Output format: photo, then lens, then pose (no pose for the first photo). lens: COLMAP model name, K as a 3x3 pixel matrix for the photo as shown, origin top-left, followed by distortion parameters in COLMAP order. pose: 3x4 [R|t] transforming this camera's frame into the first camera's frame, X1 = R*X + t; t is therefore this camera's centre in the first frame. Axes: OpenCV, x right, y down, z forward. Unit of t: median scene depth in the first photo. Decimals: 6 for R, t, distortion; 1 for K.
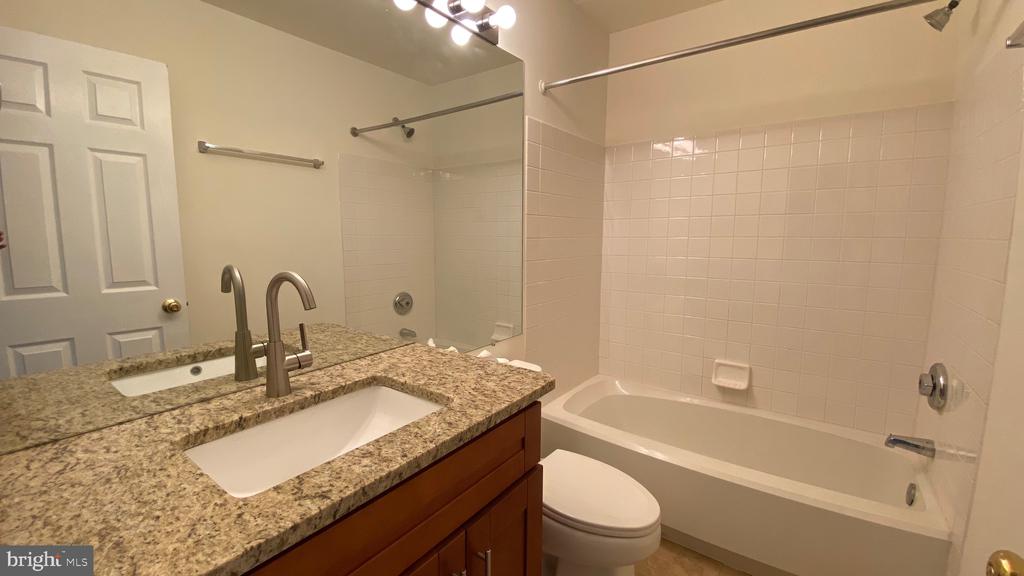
lens RADIAL K [[428.7, 0, 497.6], [0, 428.7, 289.2], [0, 0, 1]] dist [0.027403, -0.029965]
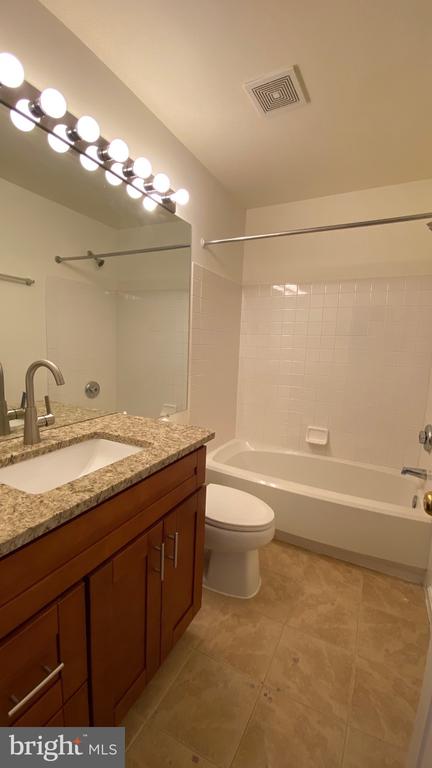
lens RADIAL K [[311.8, 0, 216.0], [0, 311.8, 384.0], [0, 0, 1]] dist [0.000465, 0.000015]
pose [[0.984227, 0.015669, 0.176215, -0.070169], [-0.016731, 0.999850, 0.004541, 0.023526], [-0.176117, -0.007417, 0.984341, -0.148725]]
